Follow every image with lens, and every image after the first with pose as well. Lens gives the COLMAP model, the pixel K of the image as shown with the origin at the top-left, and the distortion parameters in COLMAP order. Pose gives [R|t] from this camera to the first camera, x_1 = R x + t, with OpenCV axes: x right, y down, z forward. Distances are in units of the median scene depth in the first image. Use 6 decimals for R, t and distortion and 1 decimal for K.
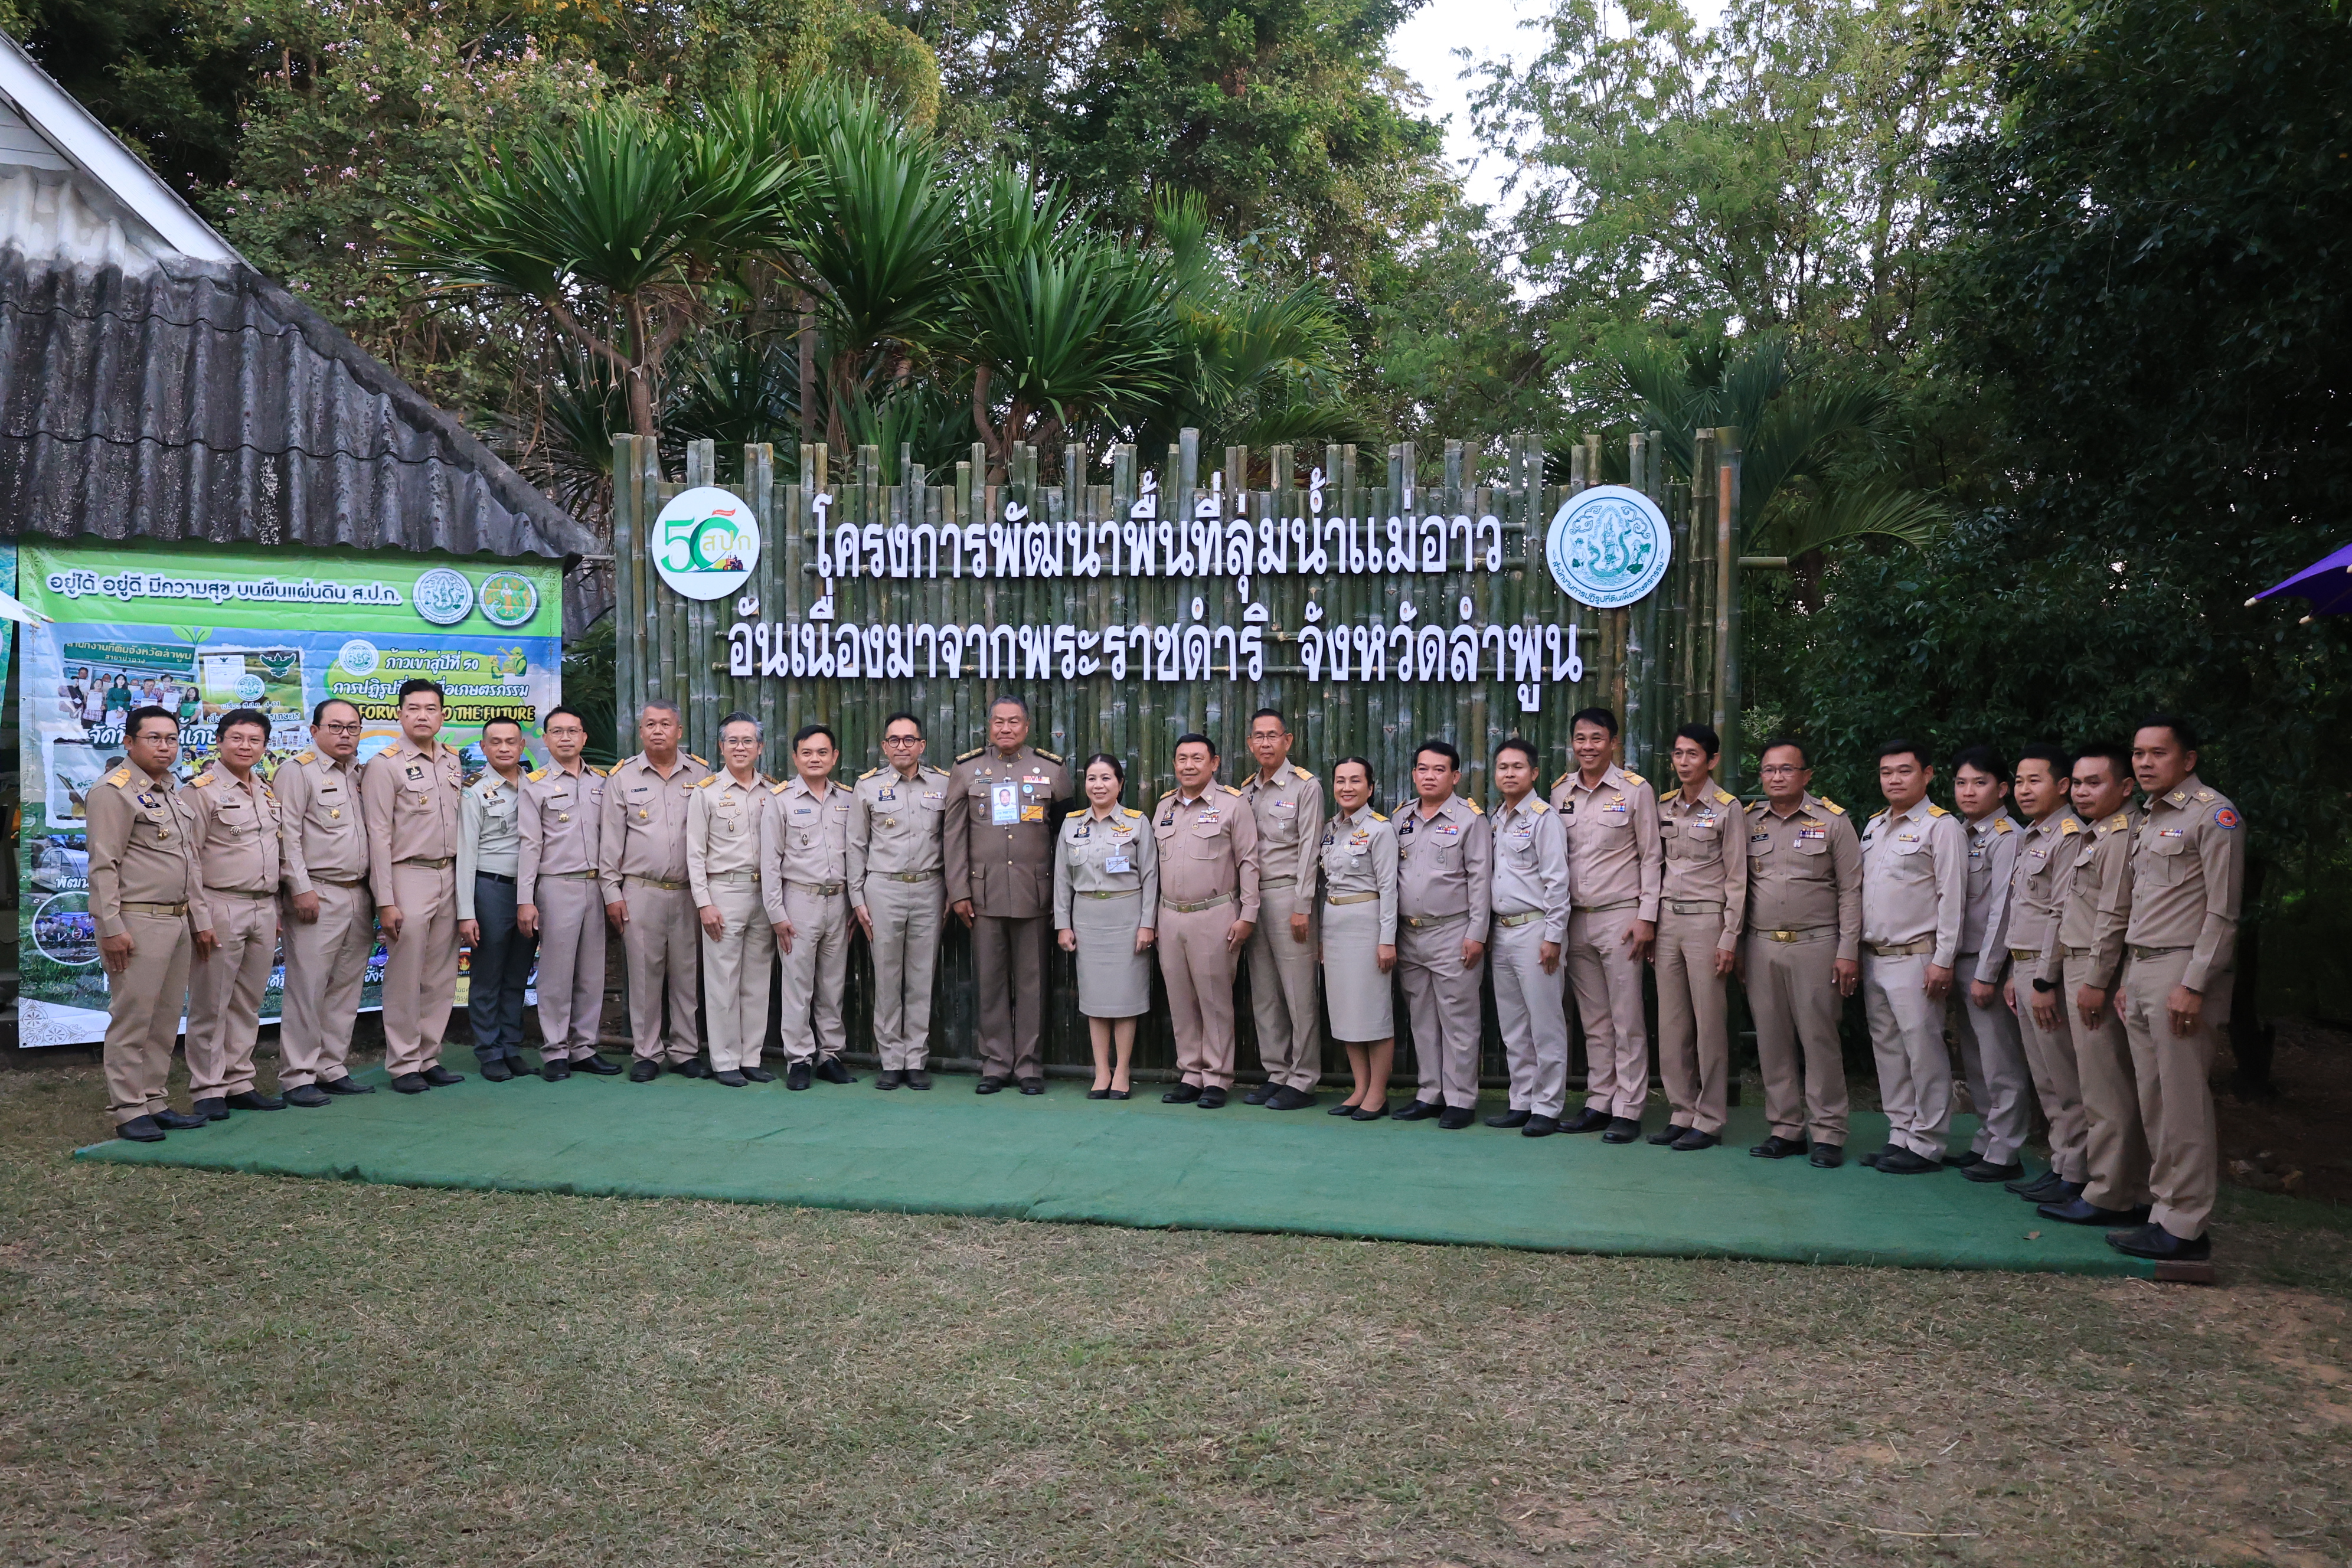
lens RADIAL K [[1901.8, 0, 1170.6], [0, 1901.8, 791.4], [0, 0, 1]] dist [0.001842, 0.006906]
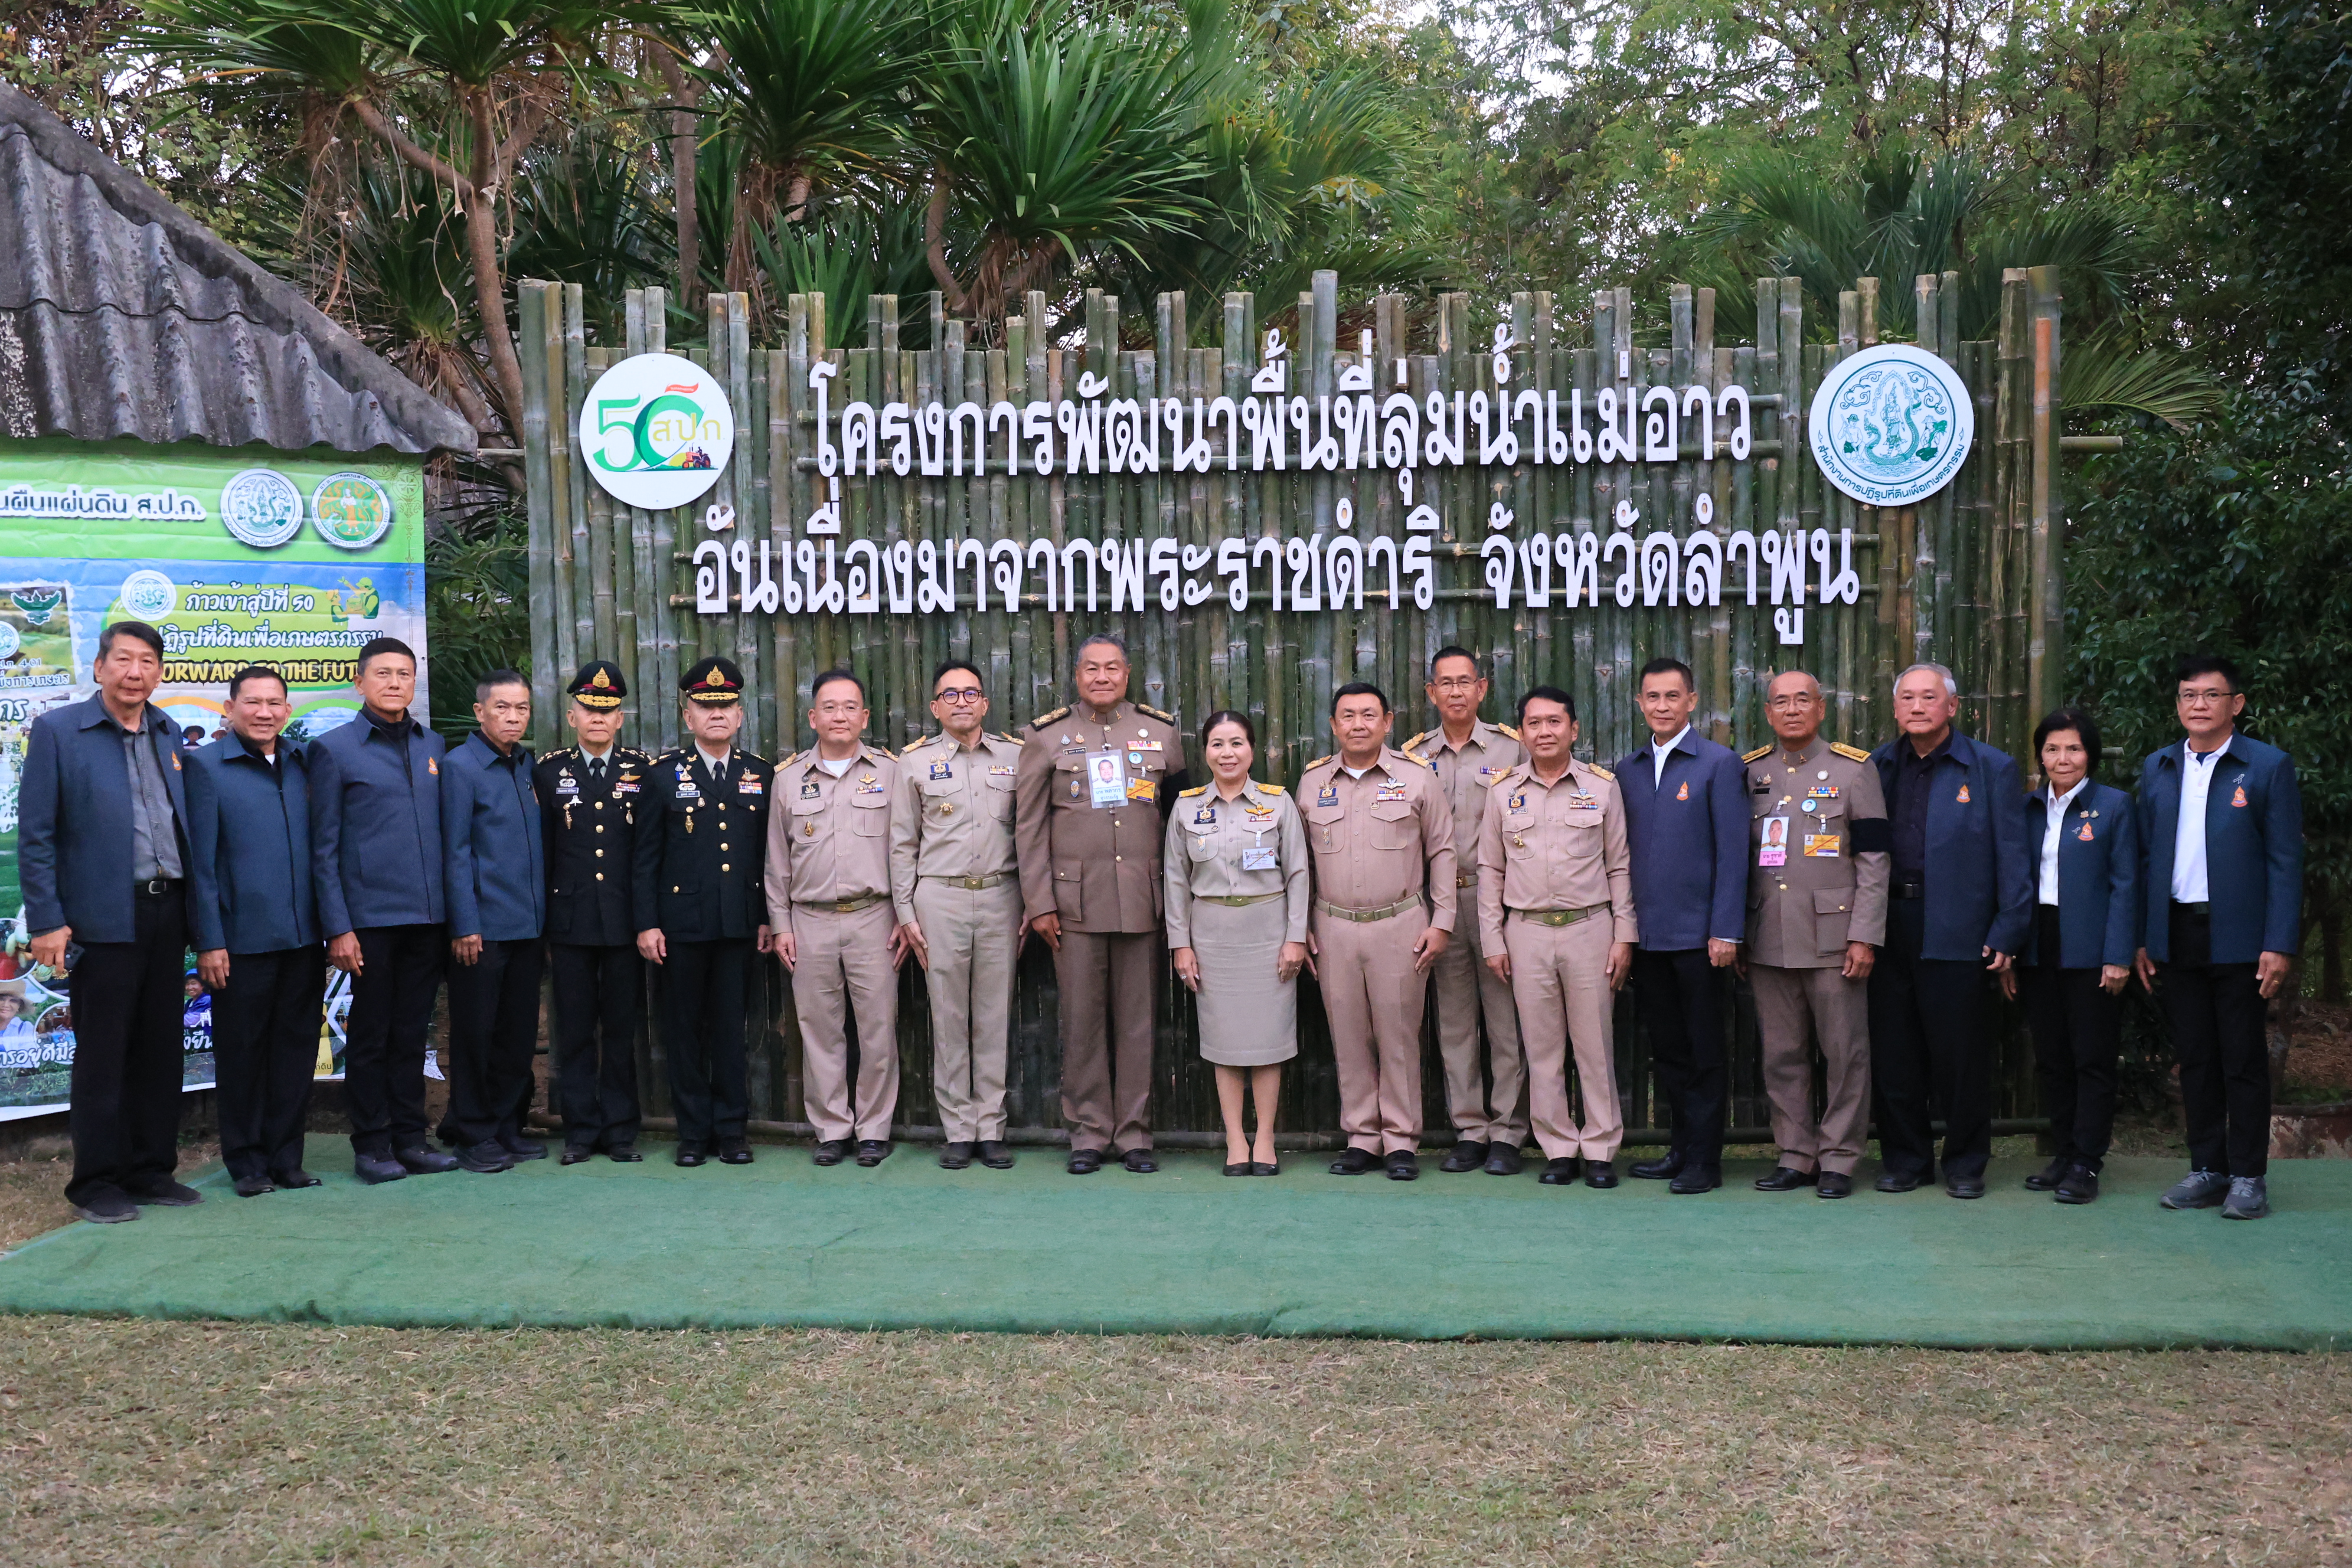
lens RADIAL K [[2584.9, 0, 1203.8], [0, 2584.9, 783.9], [0, 0, 1]] dist [0.018448, 0.000000]
pose [[0.995416, -0.021246, 0.093250, -0.137295], [0.020540, 0.999753, 0.008525, -0.000051], [-0.093408, -0.006571, 0.995606, -0.003495]]
